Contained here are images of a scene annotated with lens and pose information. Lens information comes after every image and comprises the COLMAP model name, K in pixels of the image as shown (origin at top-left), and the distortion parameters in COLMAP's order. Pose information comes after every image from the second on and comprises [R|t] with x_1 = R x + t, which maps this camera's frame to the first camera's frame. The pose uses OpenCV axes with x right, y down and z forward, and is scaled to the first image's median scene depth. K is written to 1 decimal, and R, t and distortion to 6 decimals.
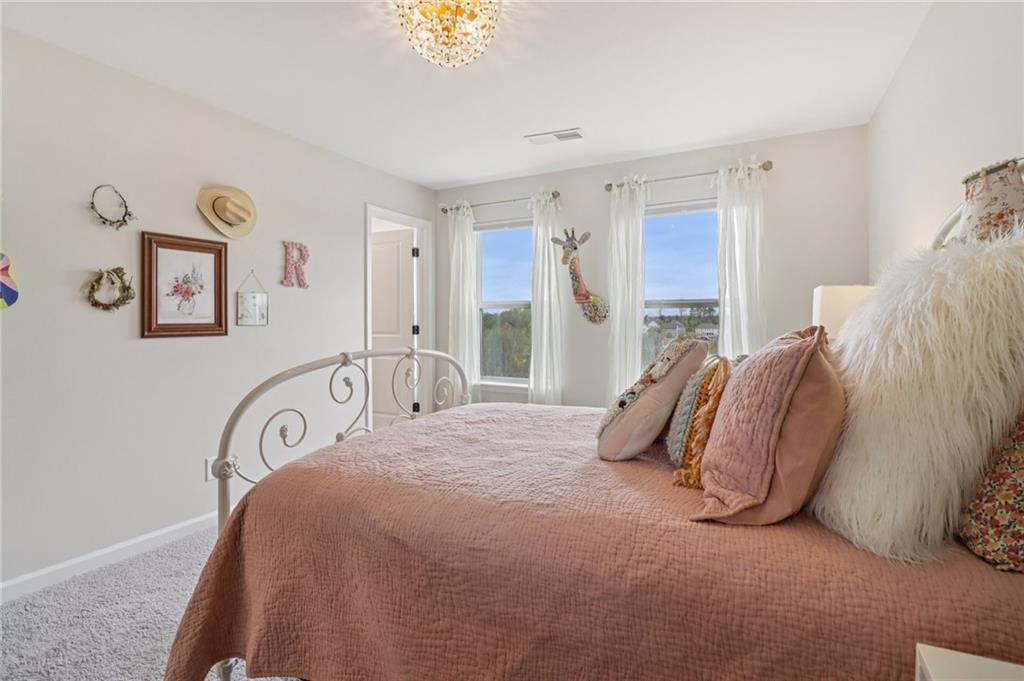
lens RADIAL K [[479.9, 0, 516.0], [0, 479.9, 321.7], [0, 0, 1]] dist [0.000093, -0.011740]
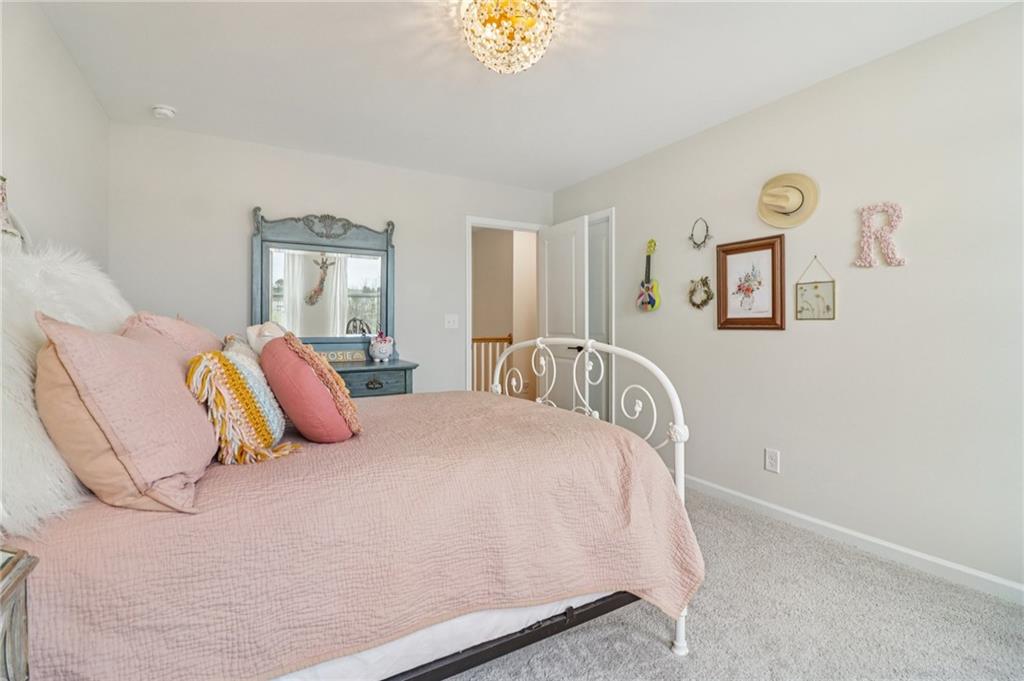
lens RADIAL K [[479.9, 0, 516.0], [0, 479.9, 321.7], [0, 0, 1]] dist [0.000093, -0.011740]
pose [[-0.533882, 0.000522, -0.845559, 0.498837], [0.000434, 1.000000, 0.000343, 0.011301], [0.845559, -0.000184, -0.533882, 1.057598]]
